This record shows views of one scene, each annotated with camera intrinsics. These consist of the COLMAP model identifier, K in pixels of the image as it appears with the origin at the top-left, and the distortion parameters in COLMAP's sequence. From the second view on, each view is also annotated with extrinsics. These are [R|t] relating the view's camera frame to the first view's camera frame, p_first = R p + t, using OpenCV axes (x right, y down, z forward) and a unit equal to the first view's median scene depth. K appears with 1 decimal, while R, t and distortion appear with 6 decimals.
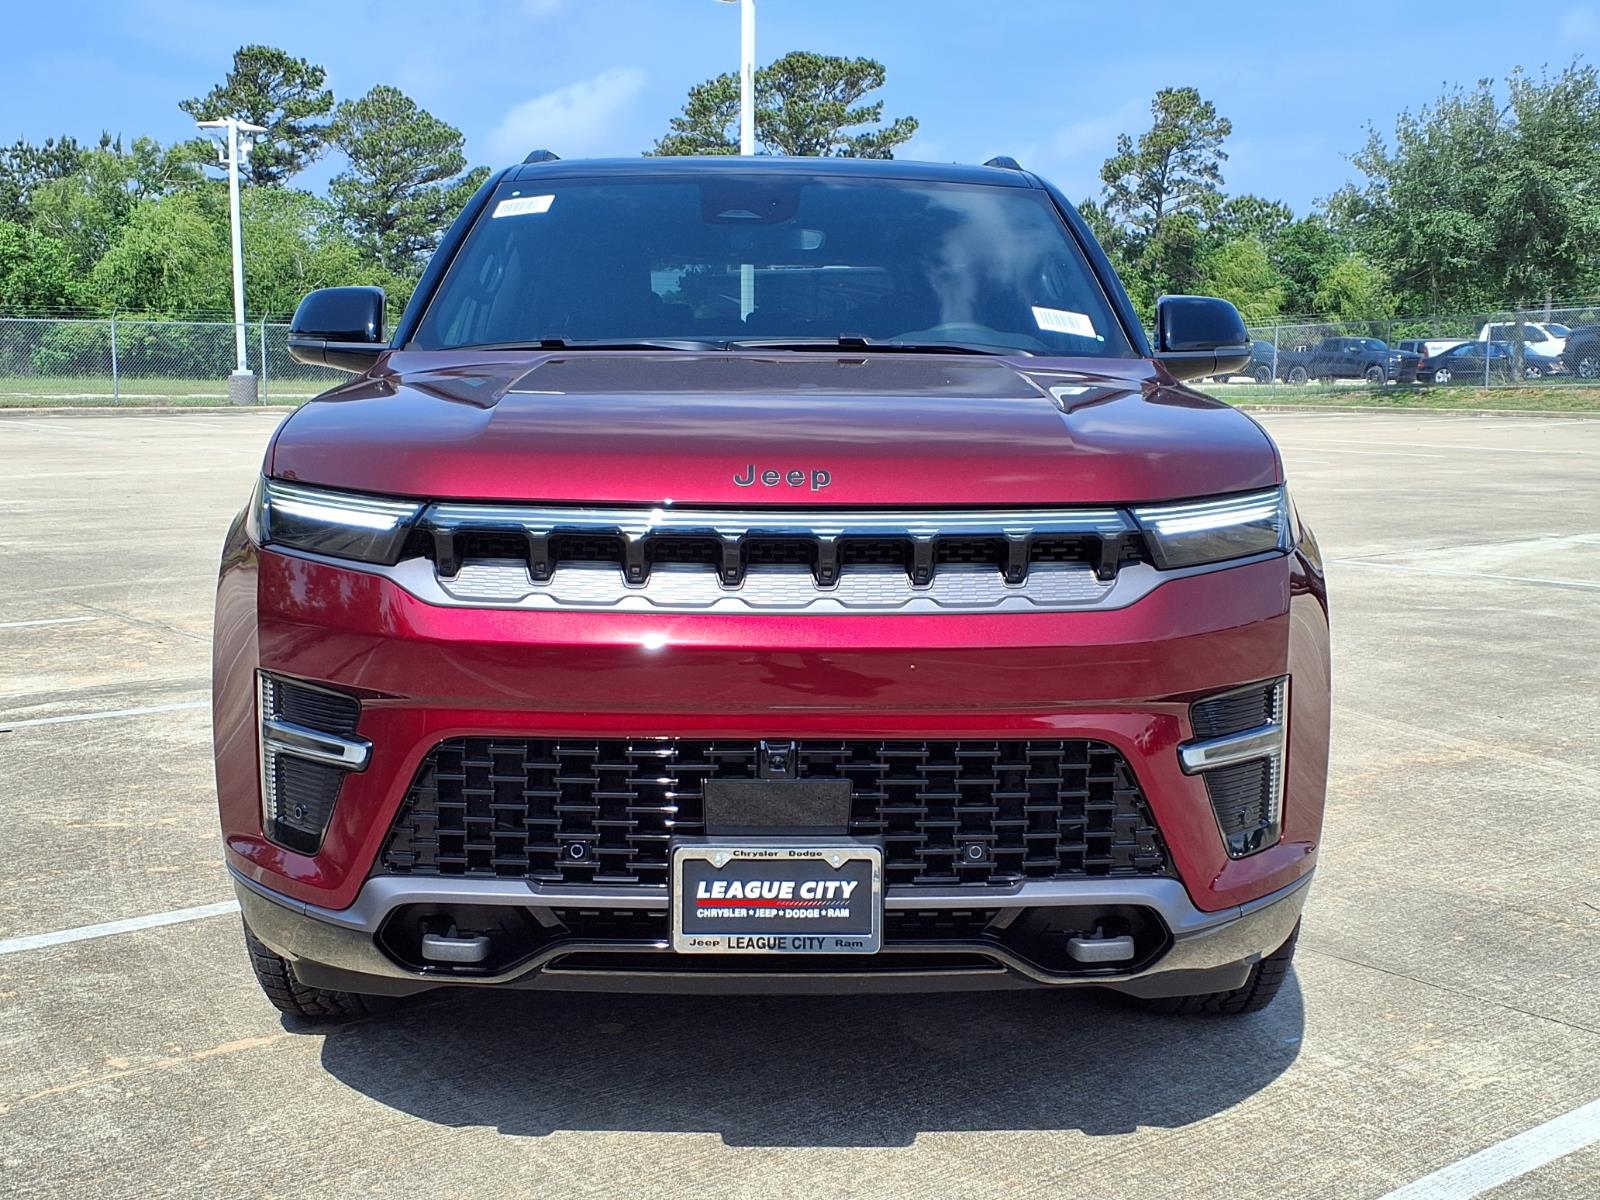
lens RADIAL K [[1891.7, 0, 805.7], [0, 1891.7, 593.0], [0, 0, 1]] dist [0.005992, -0.014272]
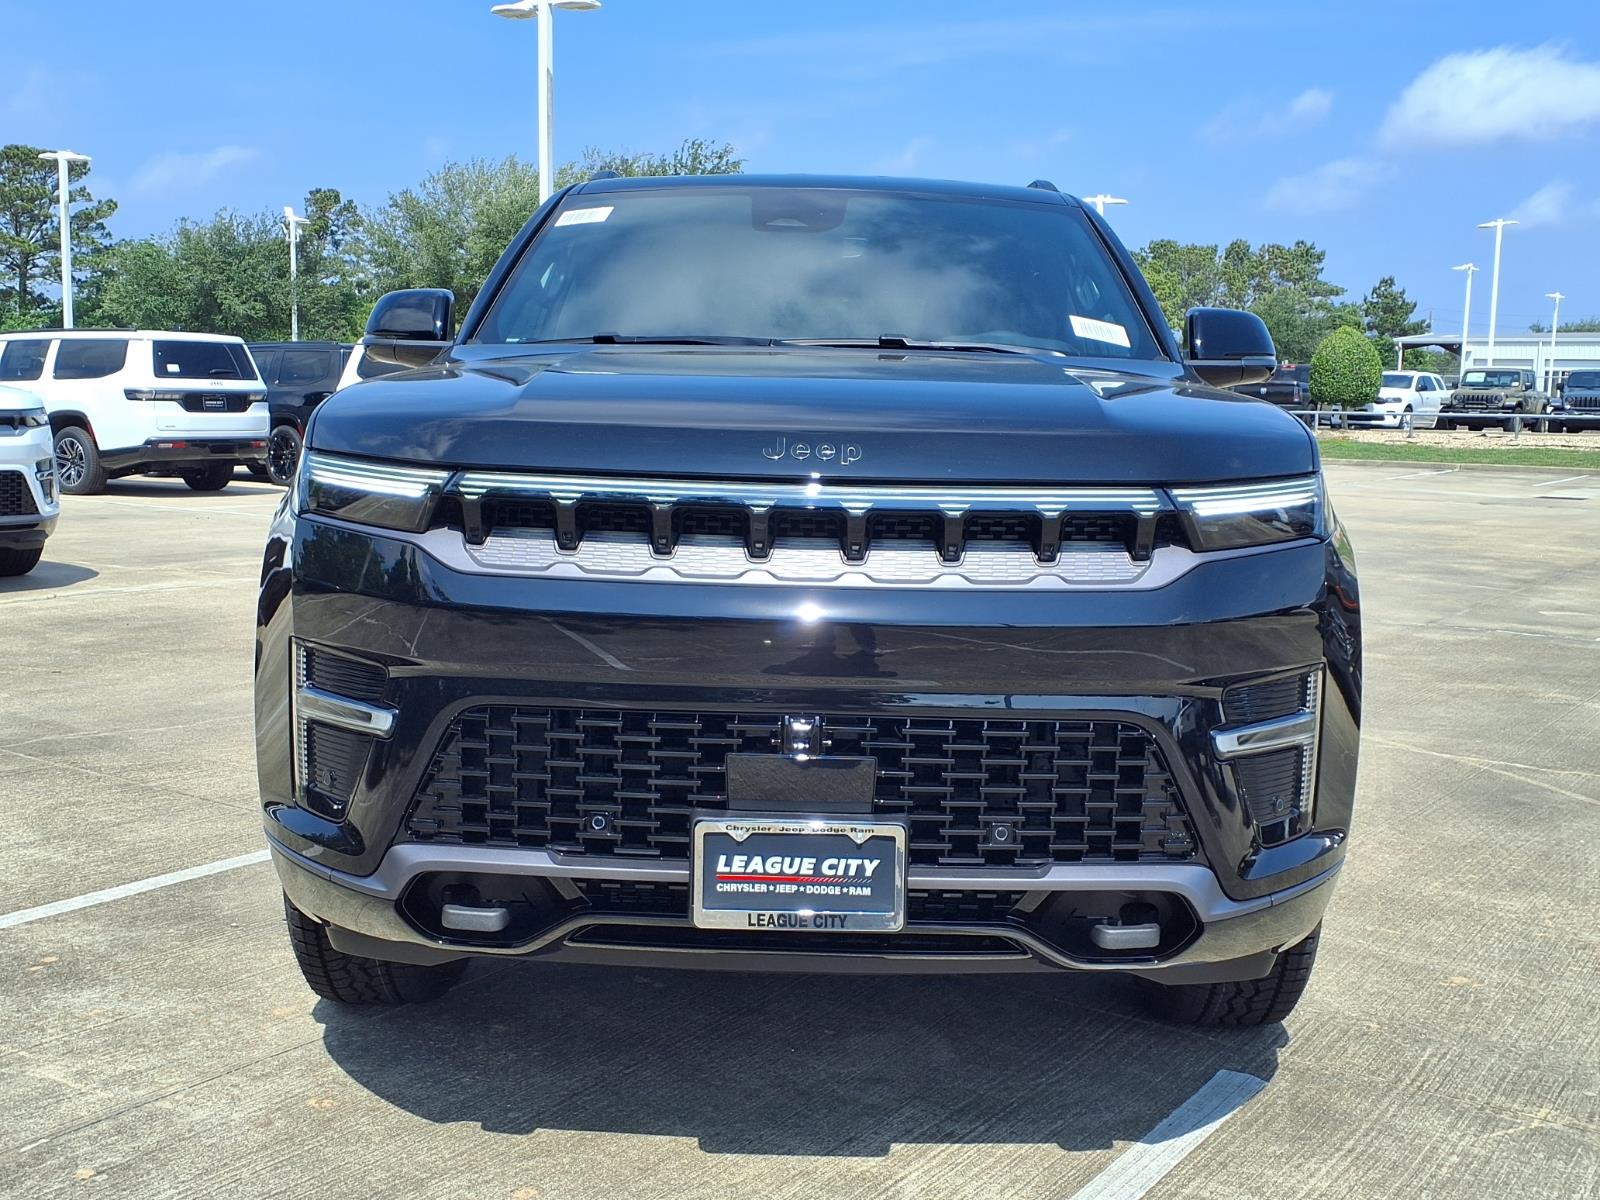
lens RADIAL K [[1663.7, 0, 798.8], [0, 1663.7, 605.4], [0, 0, 1]] dist [0.016183, -0.015678]
pose [[0.999054, 0.018809, -0.039204, 0.015996], [-0.018964, 0.999814, -0.003588, 0.023179], [0.039129, 0.004328, 0.999225, 0.128485]]
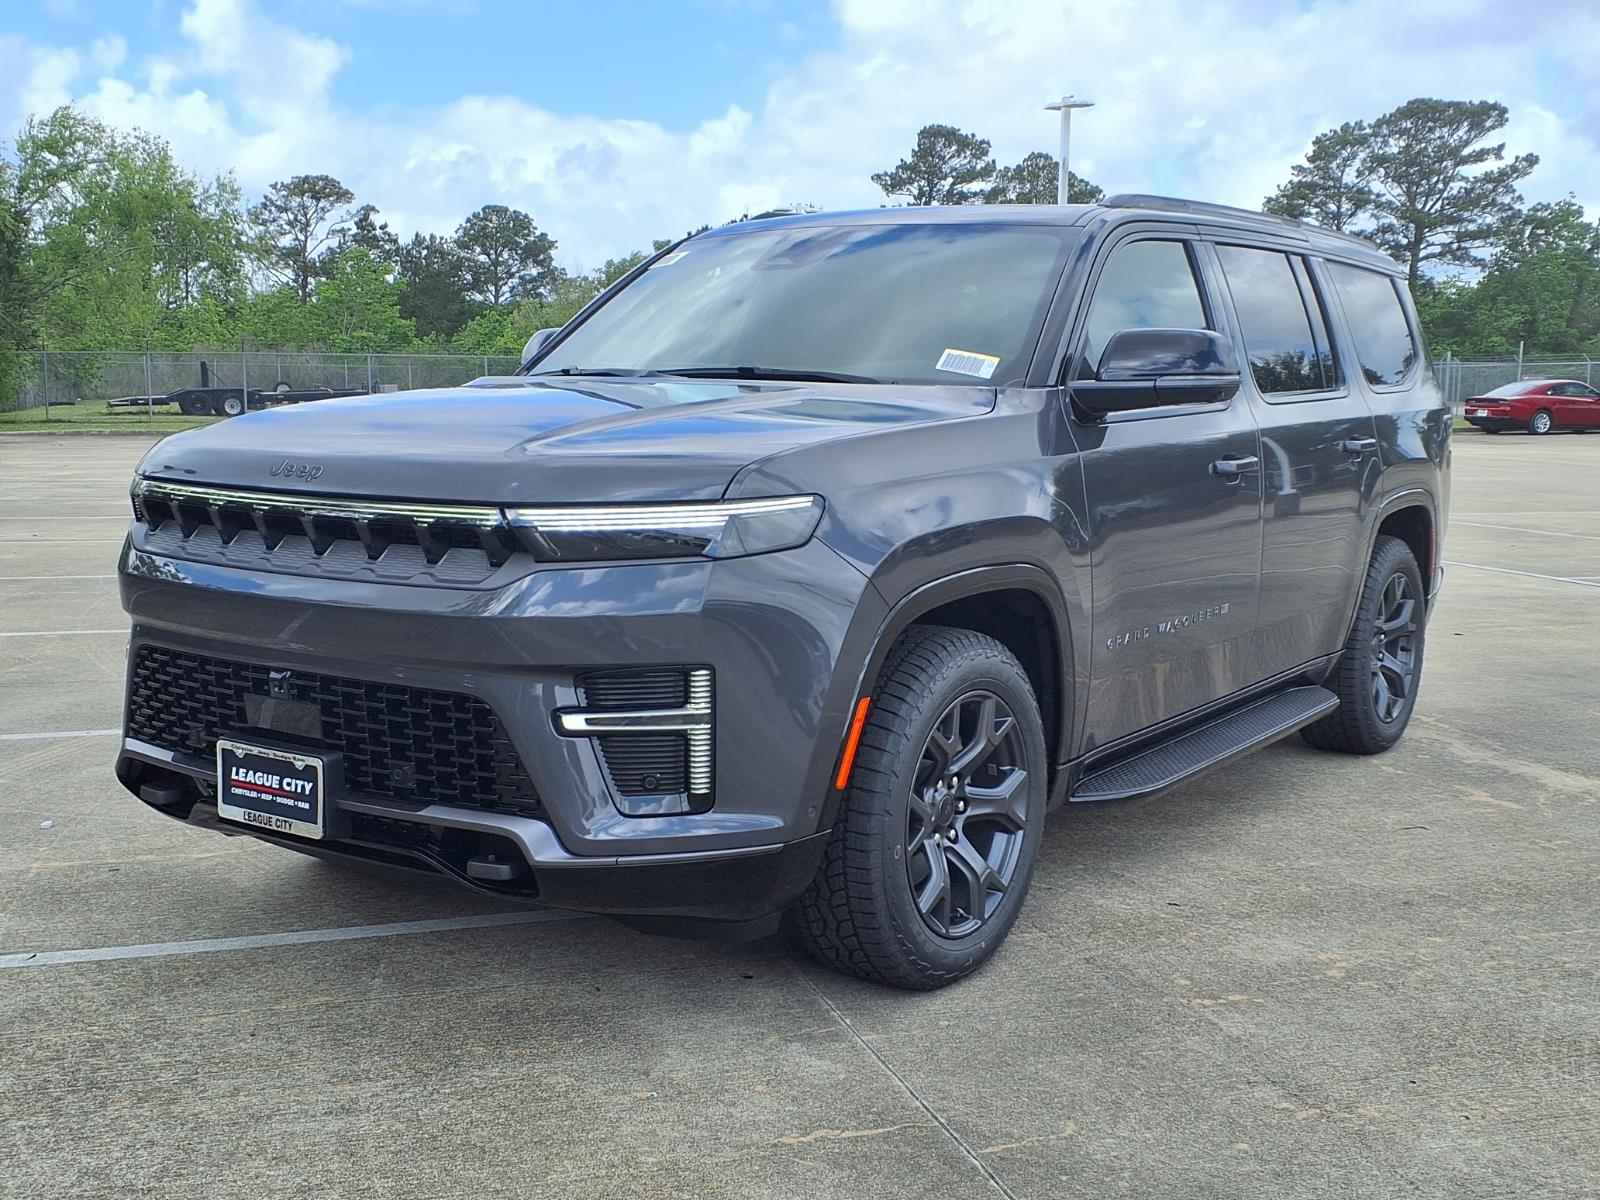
lens RADIAL K [[1742.6, 0, 808.3], [0, 1742.6, 606.4], [0, 0, 1]] dist [0.004847, 0.004985]
pose [[0.822231, 0.076459, -0.563995, 0.953196], [-0.070448, 0.996987, 0.032455, -0.031497], [0.564778, 0.013046, 0.825140, 0.193780]]
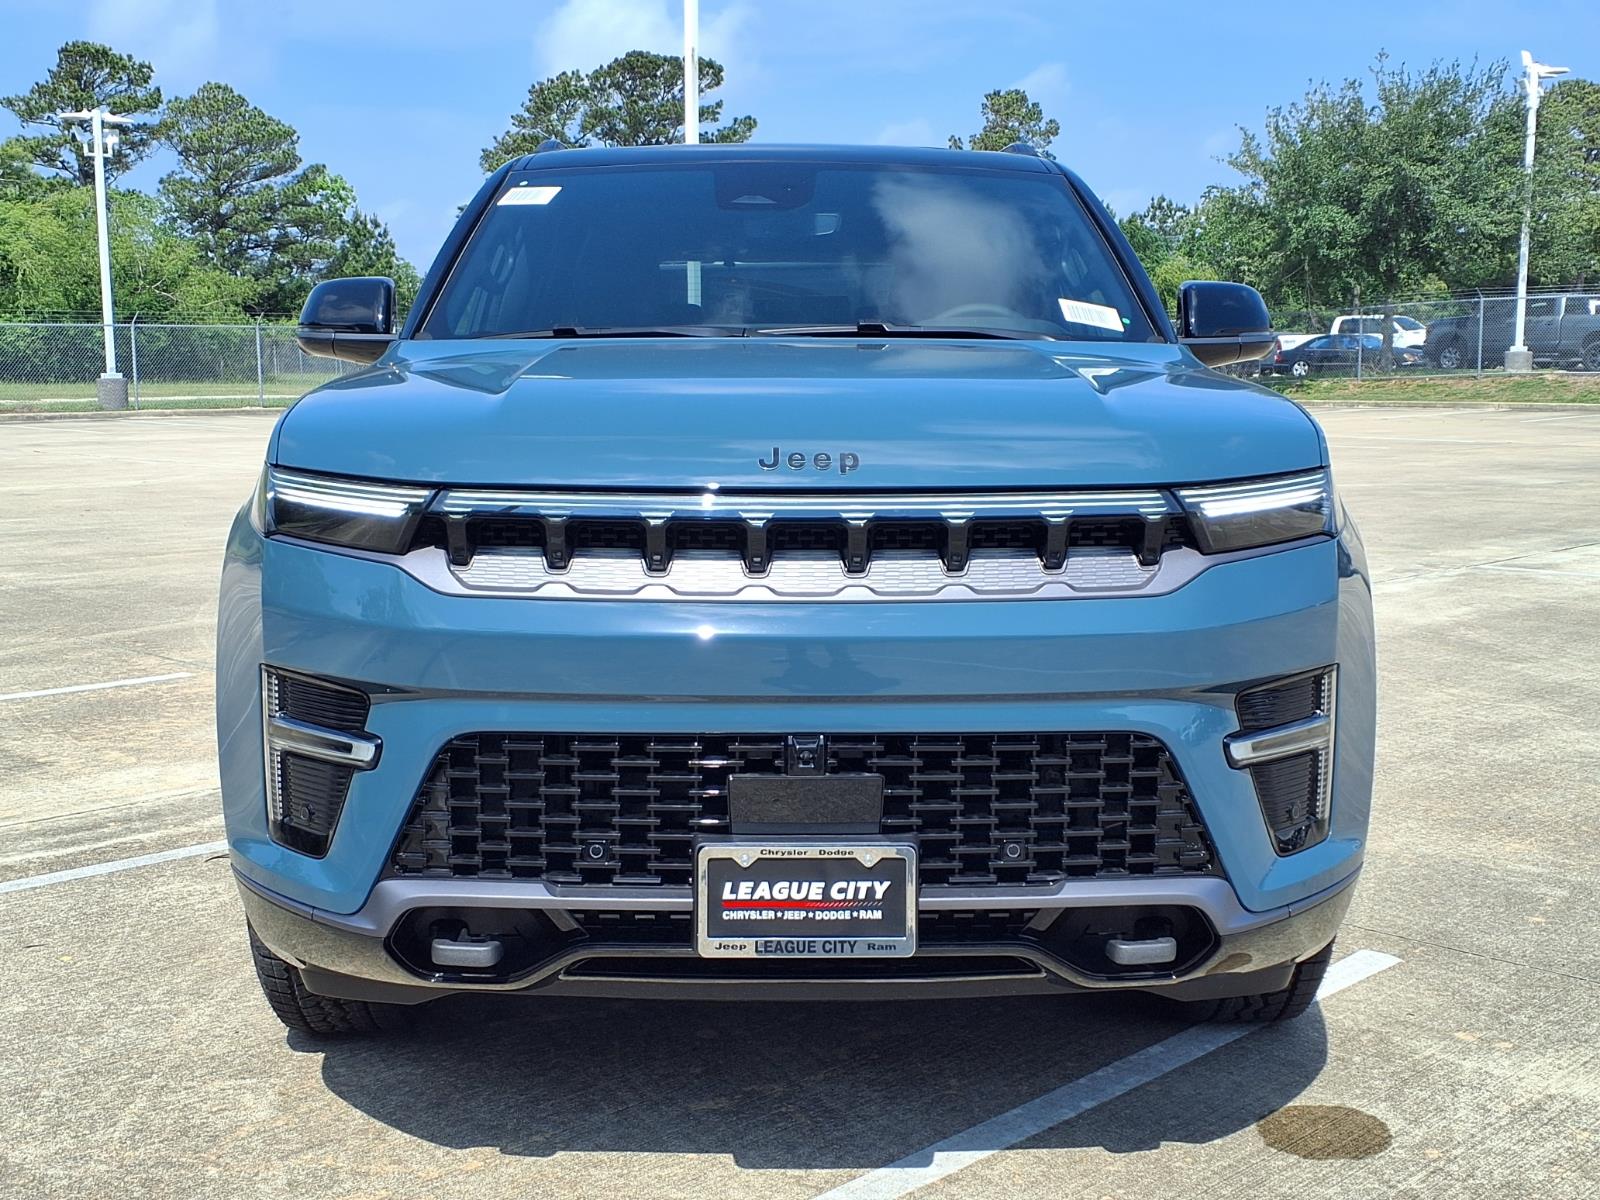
lens RADIAL K [[1891.7, 0, 805.7], [0, 1891.7, 593.0], [0, 0, 1]] dist [0.005992, -0.014272]
pose [[0.999980, -0.004823, -0.004161, -0.010469], [0.004817, 0.999987, -0.001437, 0.007875], [0.004168, 0.001417, 0.999990, 0.044137]]
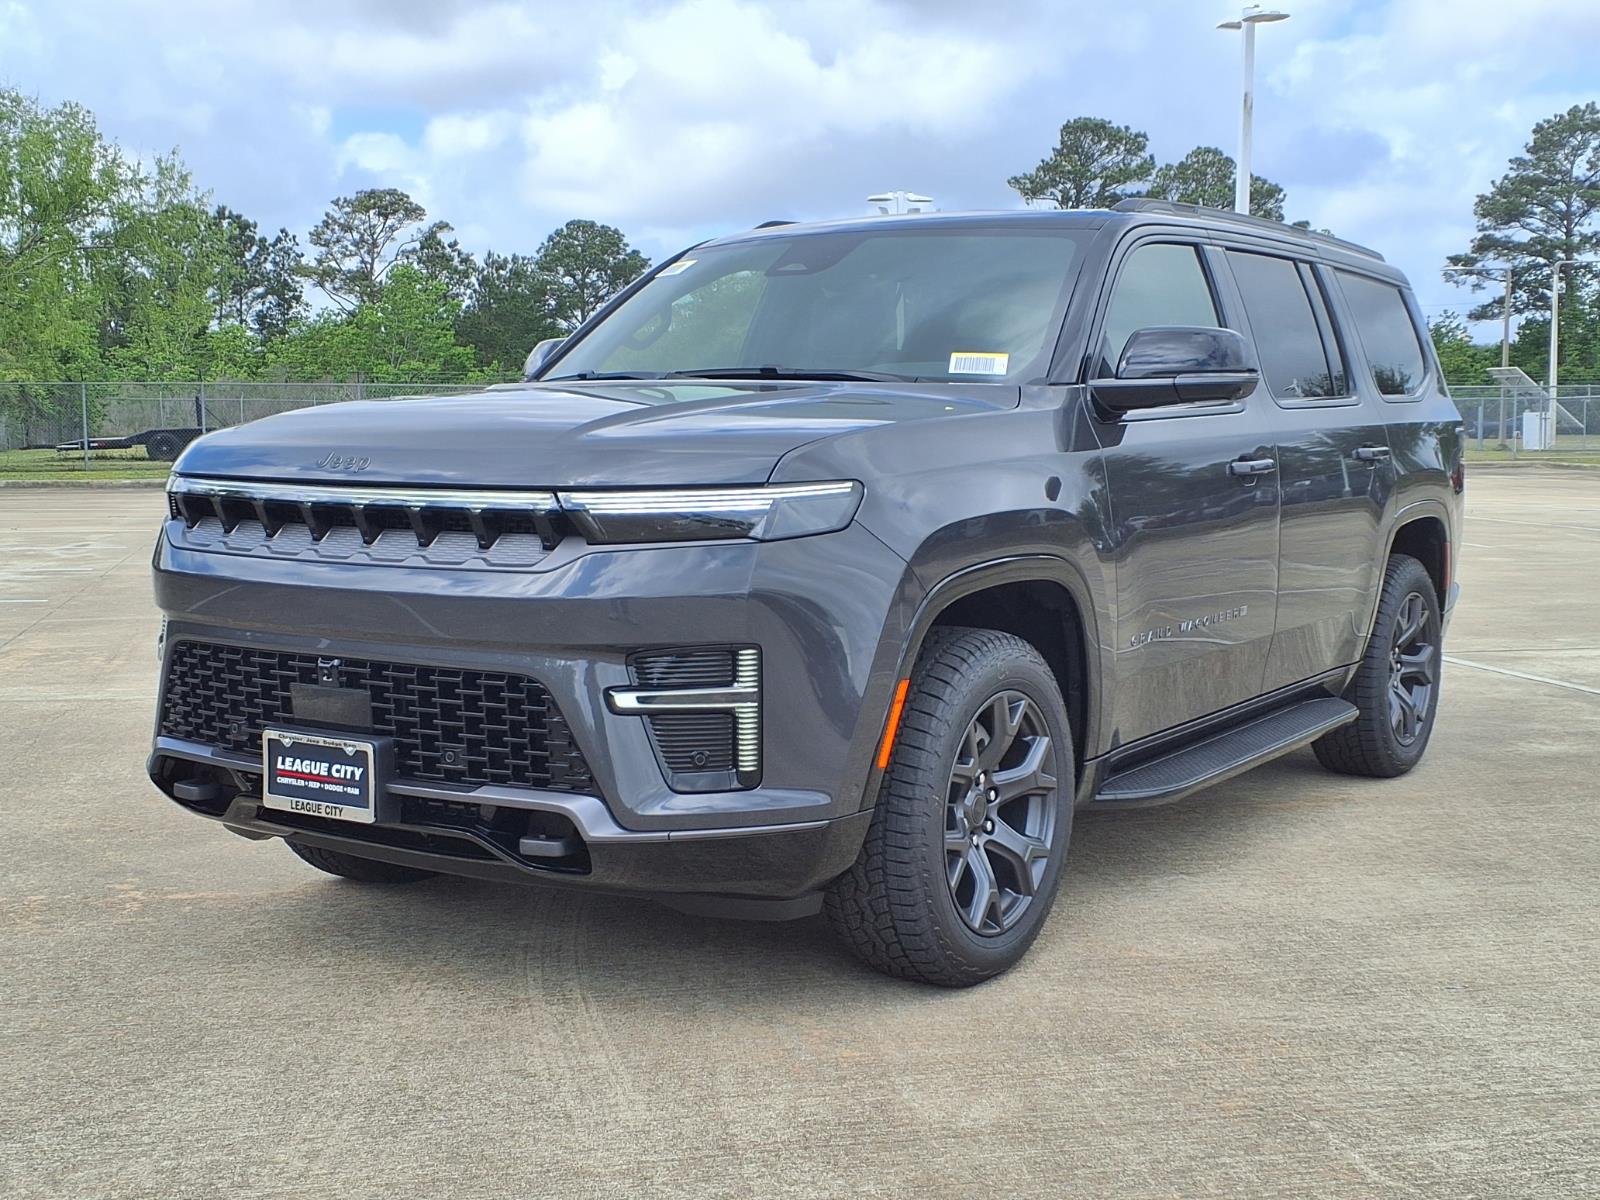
lens RADIAL K [[1891.7, 0, 805.7], [0, 1891.7, 593.0], [0, 0, 1]] dist [0.005992, -0.014272]
pose [[0.834185, 0.044599, -0.549679, 0.982422], [-0.060362, 0.998120, -0.010621, 0.024995], [0.548172, 0.042040, 0.835309, 0.057476]]
